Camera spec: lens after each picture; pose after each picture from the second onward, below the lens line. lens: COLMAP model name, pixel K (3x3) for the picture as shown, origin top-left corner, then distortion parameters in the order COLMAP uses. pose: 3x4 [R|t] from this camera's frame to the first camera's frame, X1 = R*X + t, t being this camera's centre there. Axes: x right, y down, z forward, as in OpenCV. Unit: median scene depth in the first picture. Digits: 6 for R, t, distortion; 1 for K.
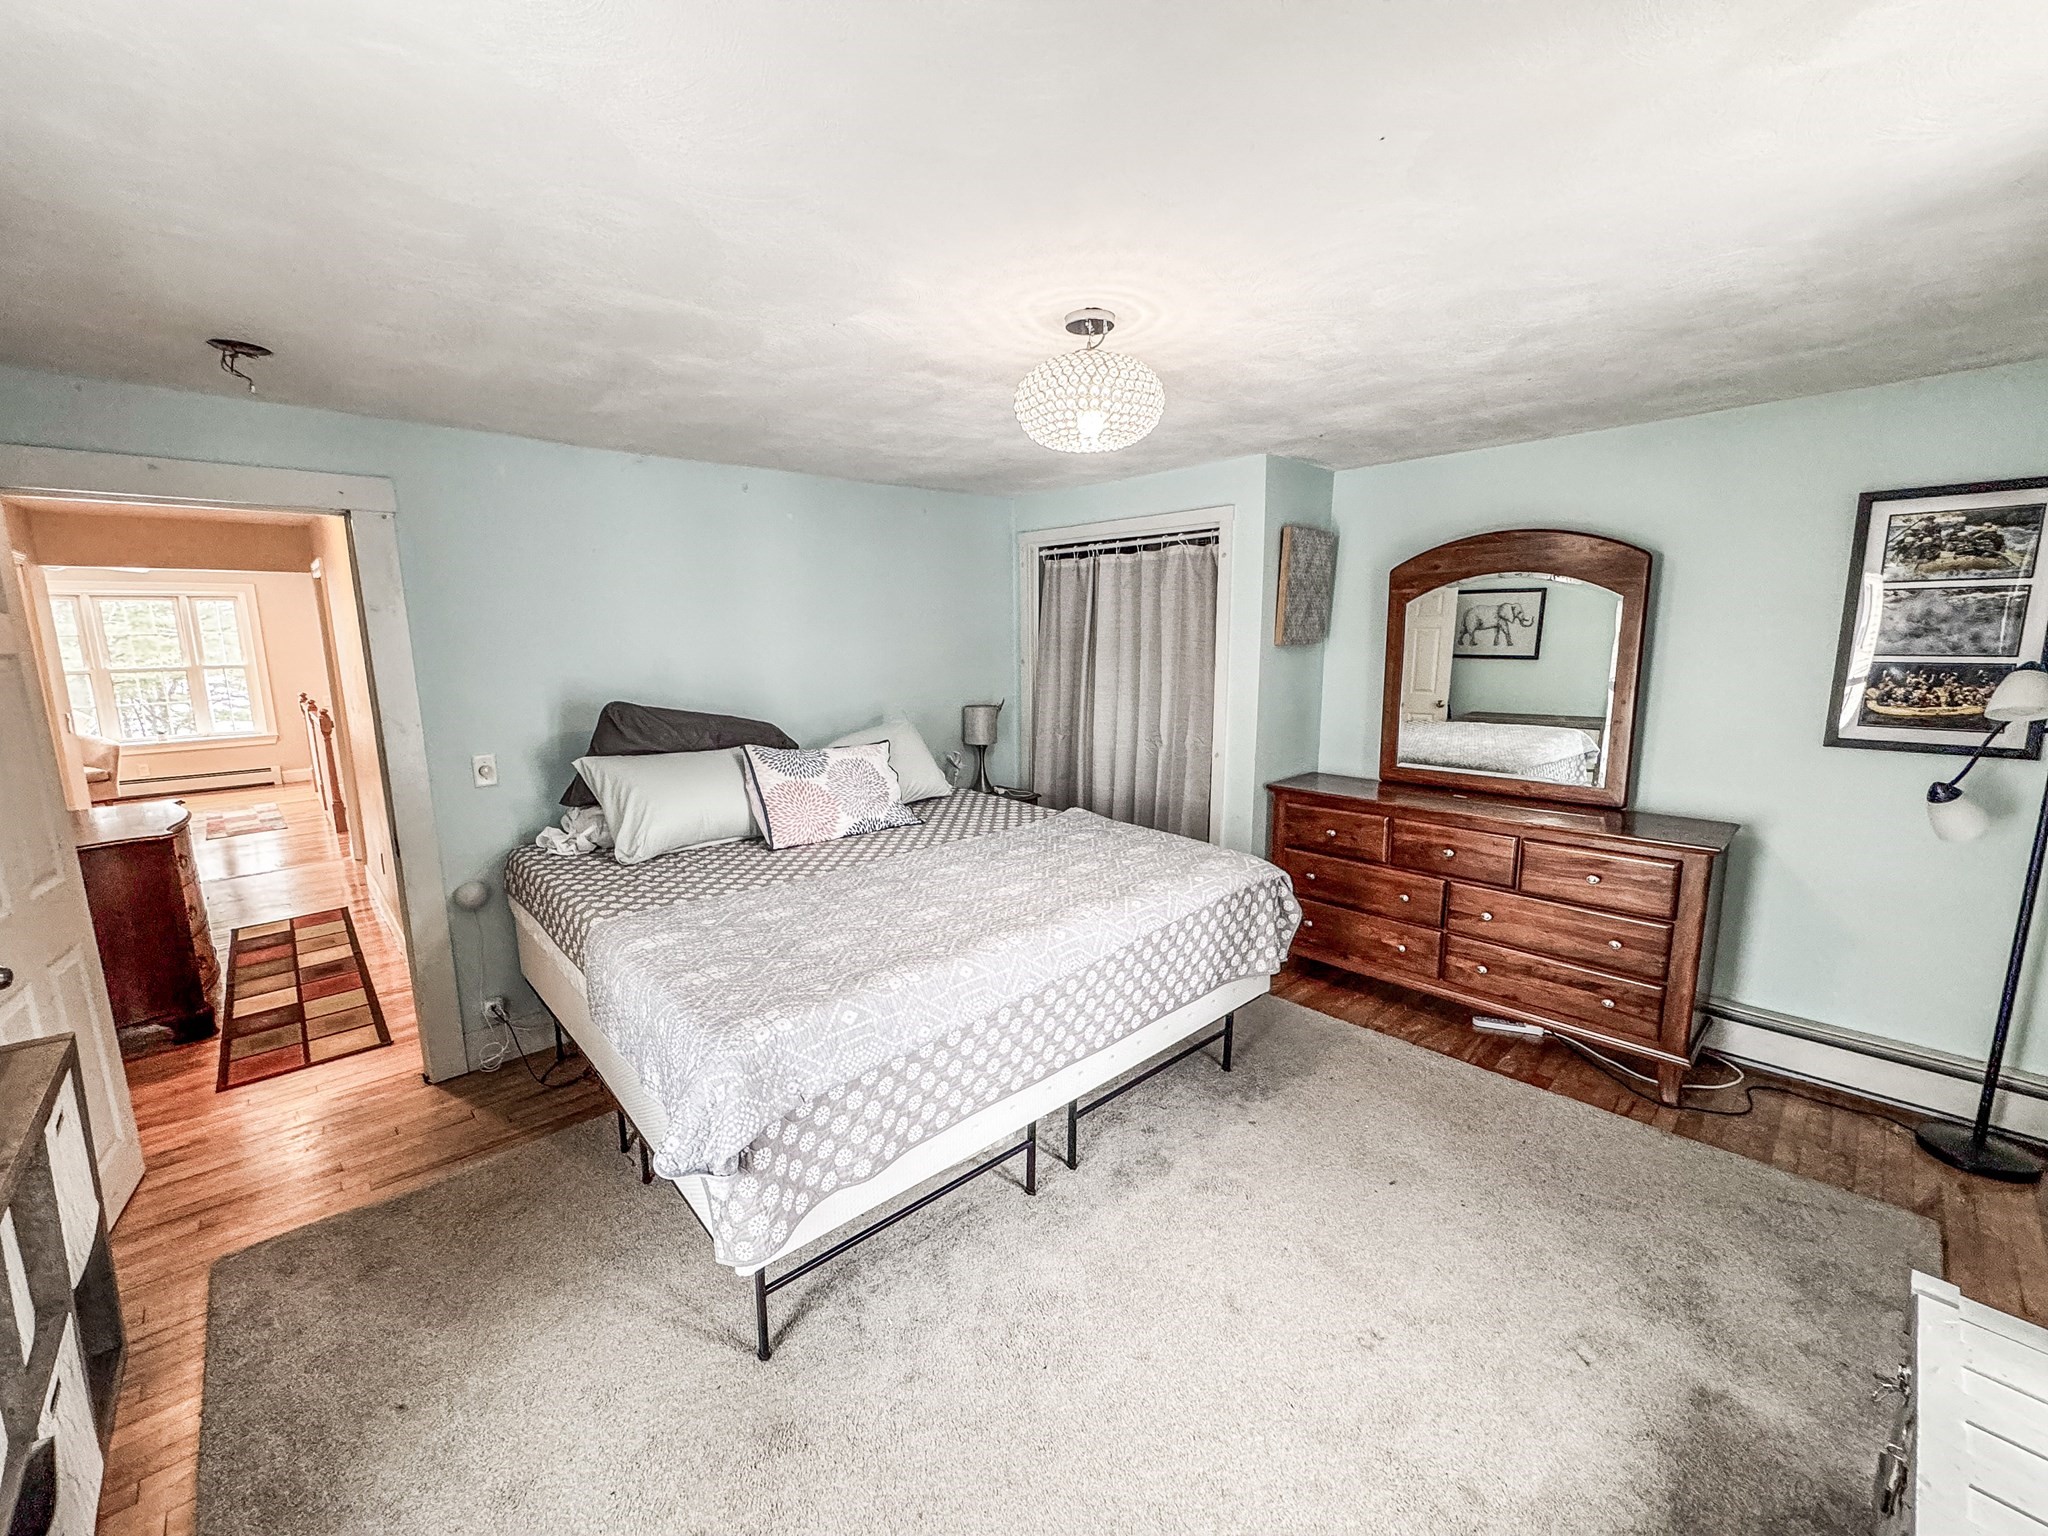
lens RADIAL K [[823.6, 0, 1023.2], [0, 823.6, 767.2], [0, 0, 1]] dist [-0.004369, 0.001330]
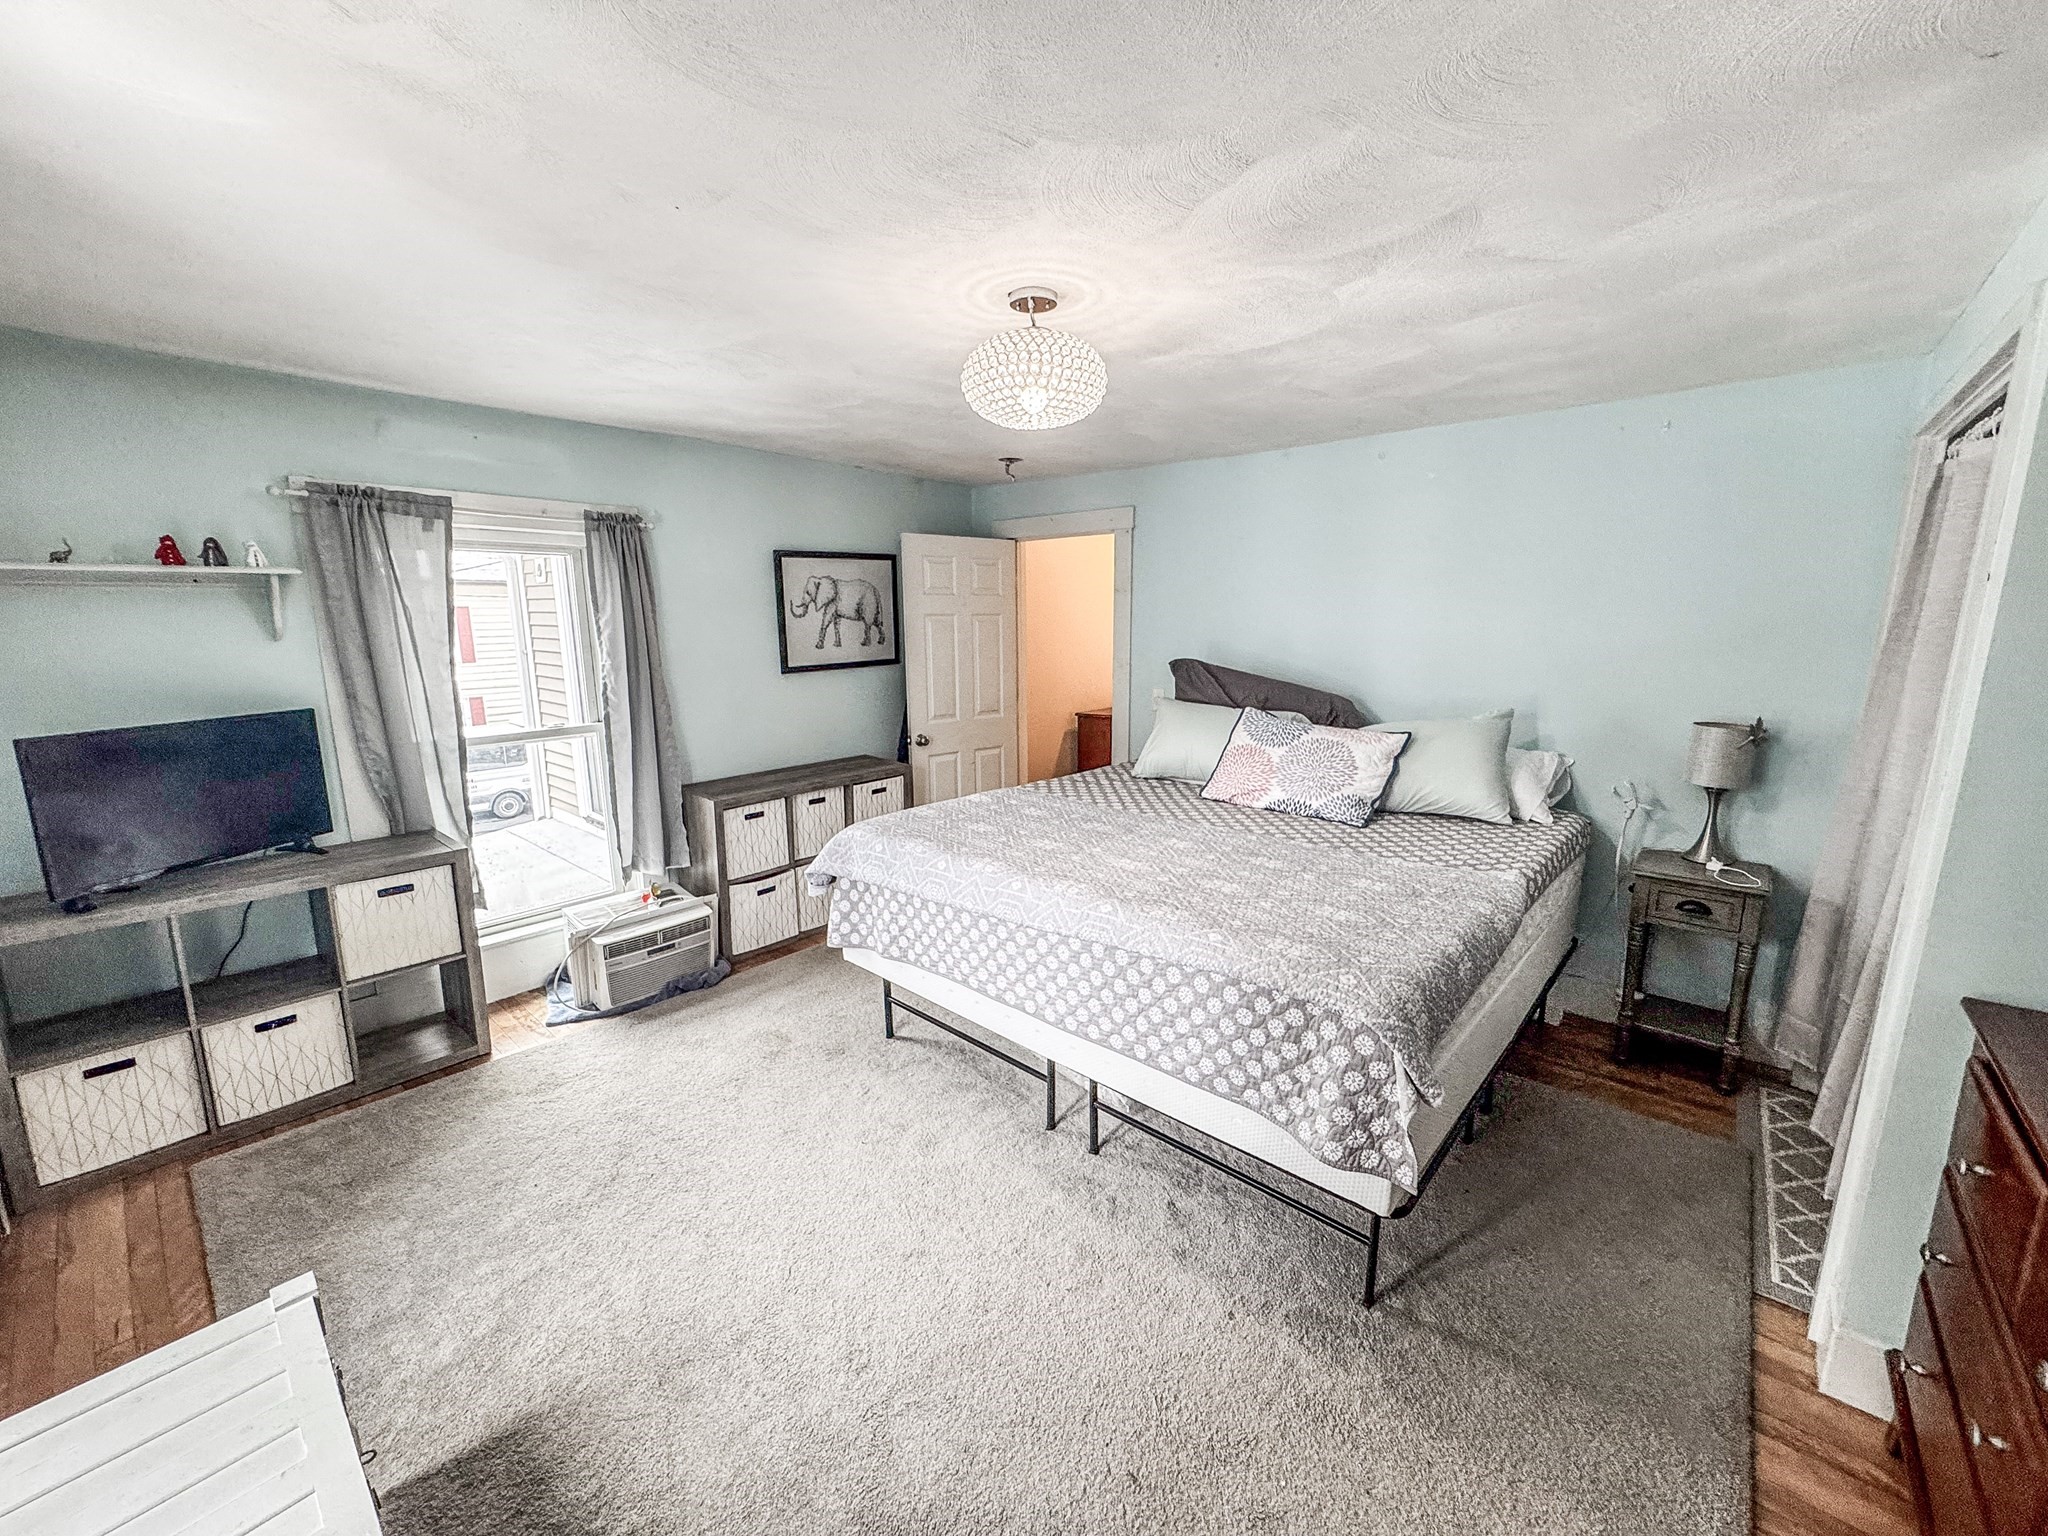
lens RADIAL K [[823.6, 0, 1021.7], [0, 823.6, 768.4], [0, 0, 1]] dist [-0.004369, 0.001330]
pose [[0.078183, 0.195971, -0.977488, 0.877474], [-0.159739, 0.970284, 0.181750, -0.117979], [0.984058, 0.141933, 0.107164, 0.705336]]
